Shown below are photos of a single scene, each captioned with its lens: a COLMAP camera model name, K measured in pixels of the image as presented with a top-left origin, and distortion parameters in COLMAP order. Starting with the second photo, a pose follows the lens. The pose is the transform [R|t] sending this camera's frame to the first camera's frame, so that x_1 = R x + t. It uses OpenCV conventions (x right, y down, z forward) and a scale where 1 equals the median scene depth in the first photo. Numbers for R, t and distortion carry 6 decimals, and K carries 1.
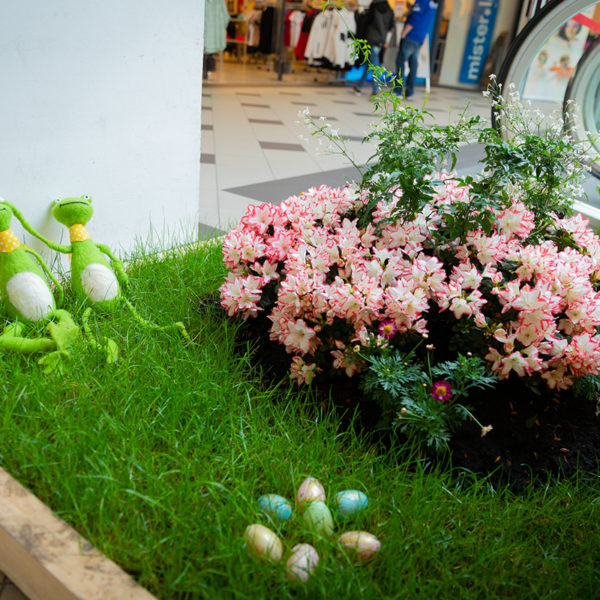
lens RADIAL K [[623.5, 0, 300.0], [0, 623.5, 300.0], [0, 0, 1]] dist [0.004417, 0.003356]
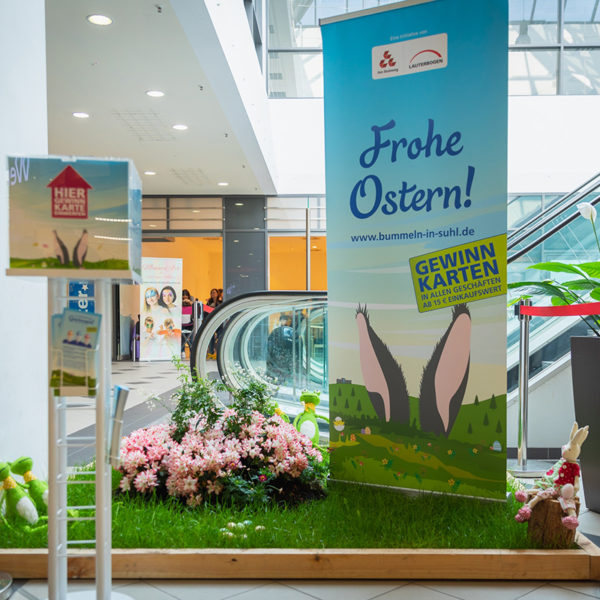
lens RADIAL K [[623.5, 0, 300.0], [0, 623.5, 300.0], [0, 0, 1]] dist [0.004417, 0.003356]
pose [[0.831346, -0.076750, 0.550429, -0.874506], [0.293638, 0.901546, -0.317791, 0.297068], [-0.471847, 0.425821, 0.772034, -1.207137]]
